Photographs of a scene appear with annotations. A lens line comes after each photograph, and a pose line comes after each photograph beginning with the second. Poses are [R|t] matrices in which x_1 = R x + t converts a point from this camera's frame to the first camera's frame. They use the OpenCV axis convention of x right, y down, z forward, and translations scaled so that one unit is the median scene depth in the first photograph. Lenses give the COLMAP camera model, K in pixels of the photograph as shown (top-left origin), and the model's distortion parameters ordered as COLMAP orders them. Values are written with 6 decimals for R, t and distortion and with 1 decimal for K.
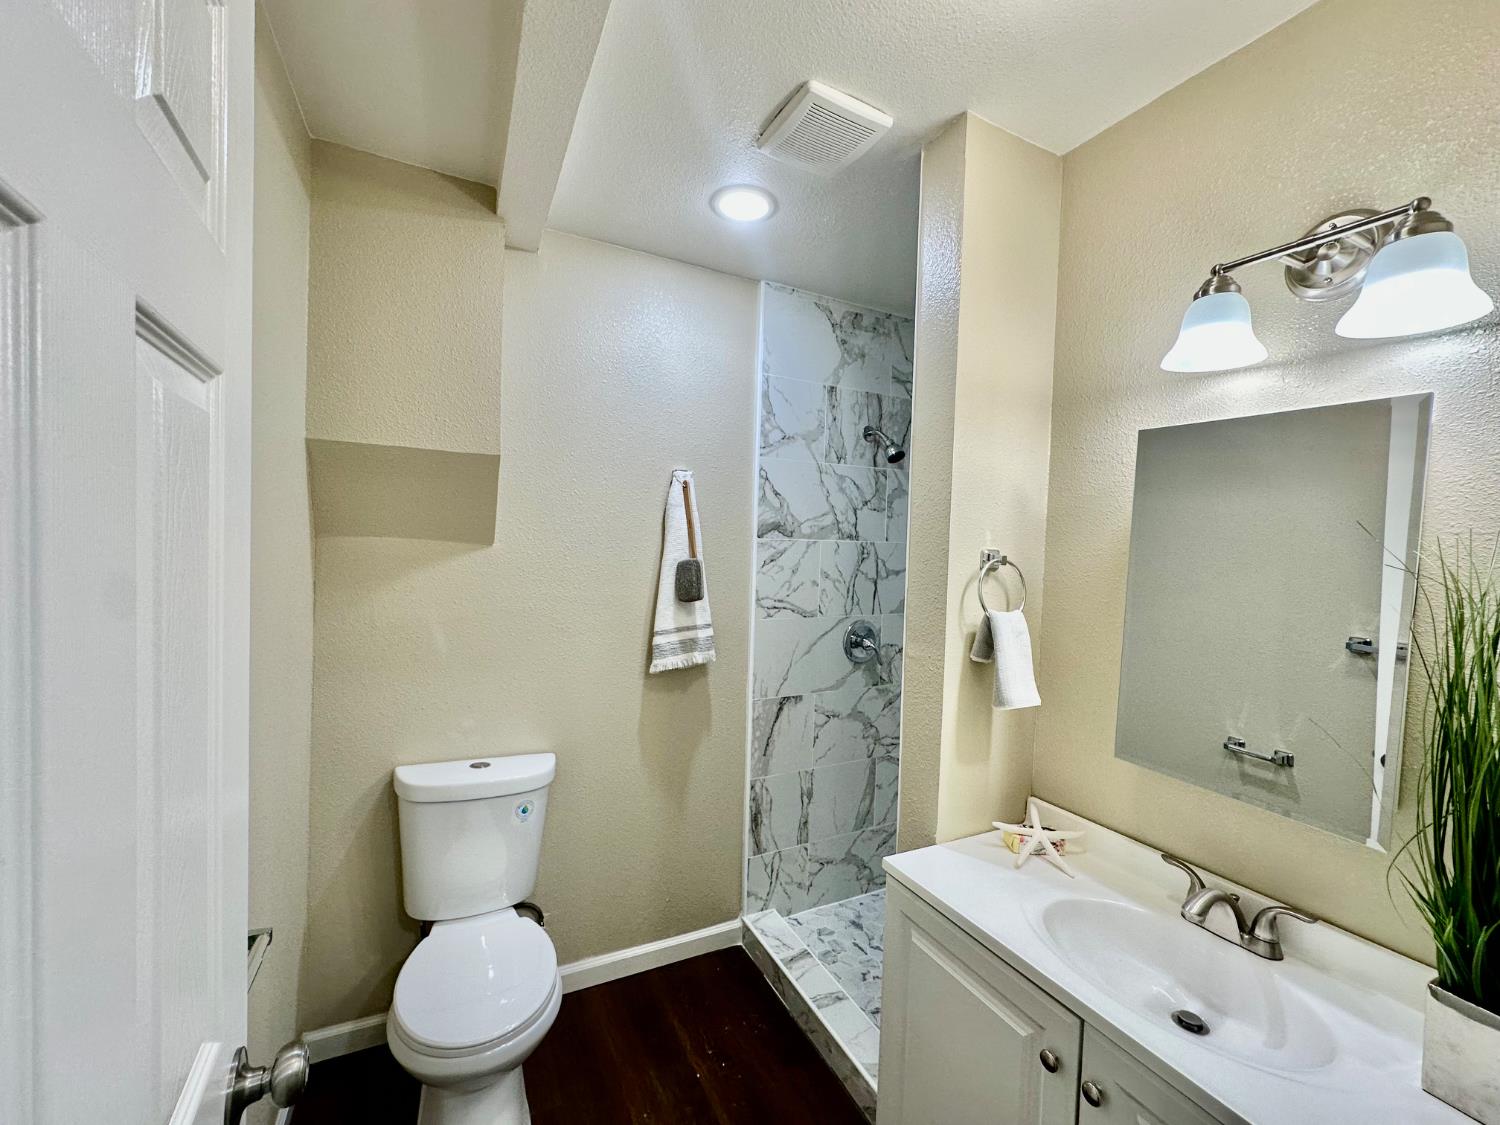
lens RADIAL K [[610.8, 0, 747.0], [0, 610.8, 564.9], [0, 0, 1]] dist [-0.004378, 0.000597]
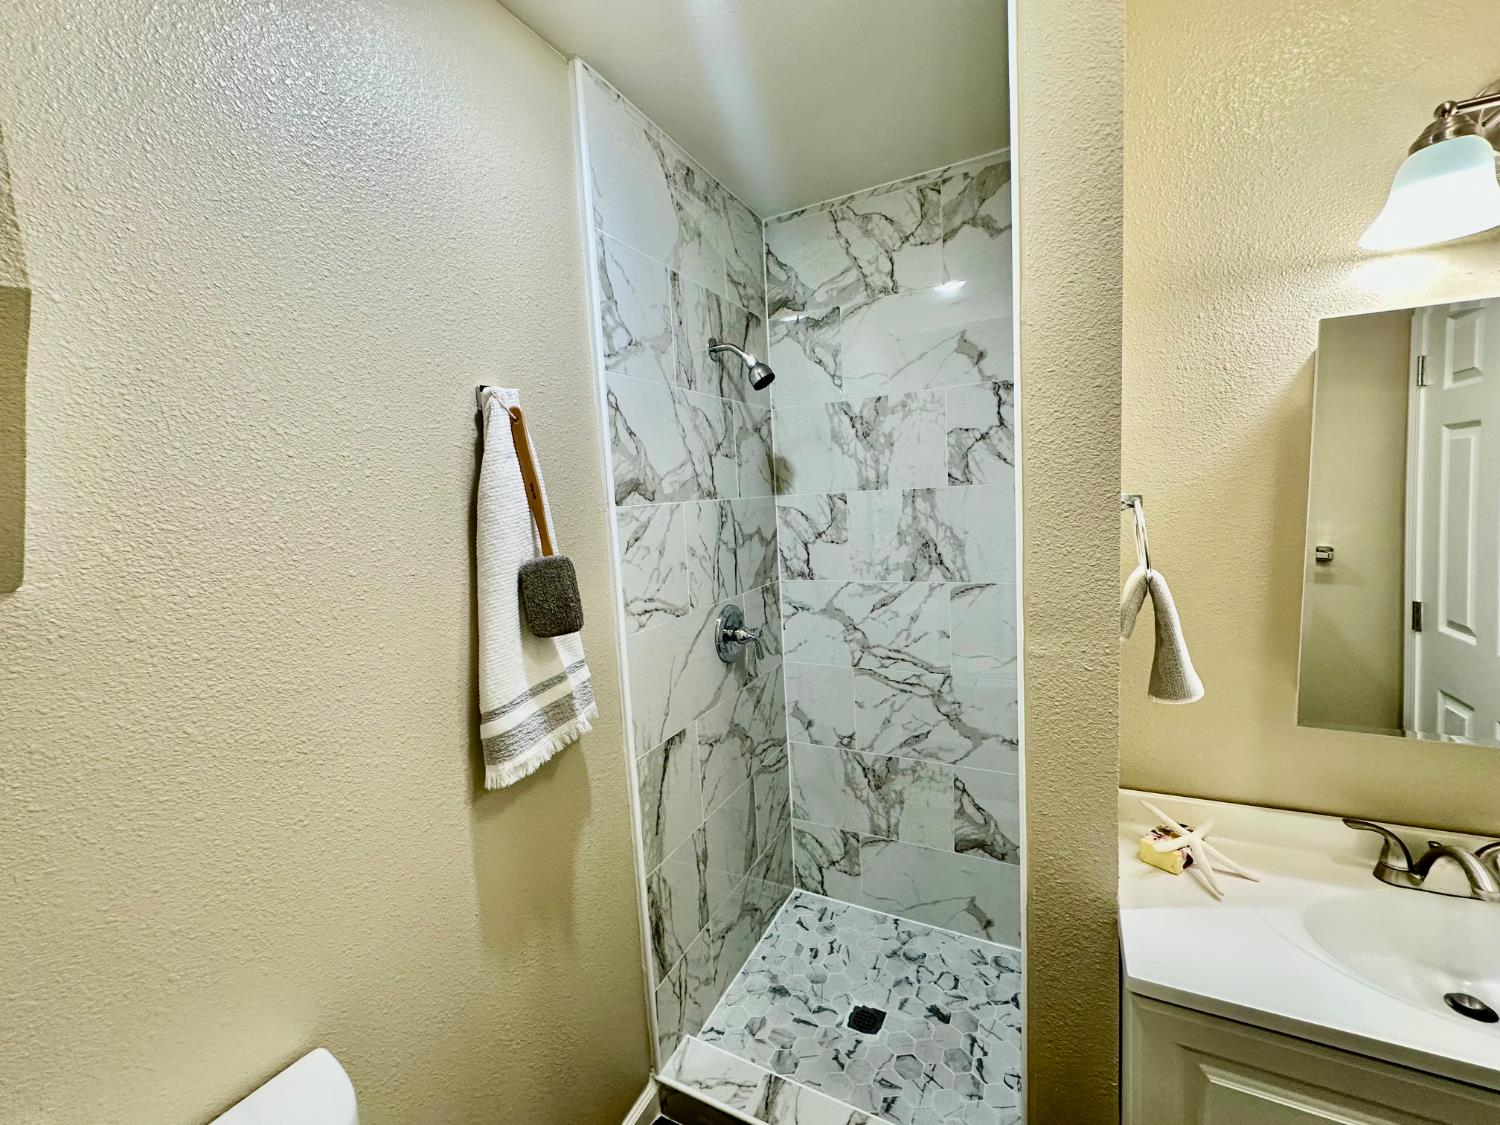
lens RADIAL K [[610.8, 0, 752.1], [0, 610.8, 564.3], [0, 0, 1]] dist [-0.004378, 0.000597]
pose [[0.801379, -0.139783, 0.581594, -0.229273], [0.102796, 0.990029, 0.096306, -0.030016], [-0.589258, -0.017392, 0.807758, 0.405684]]
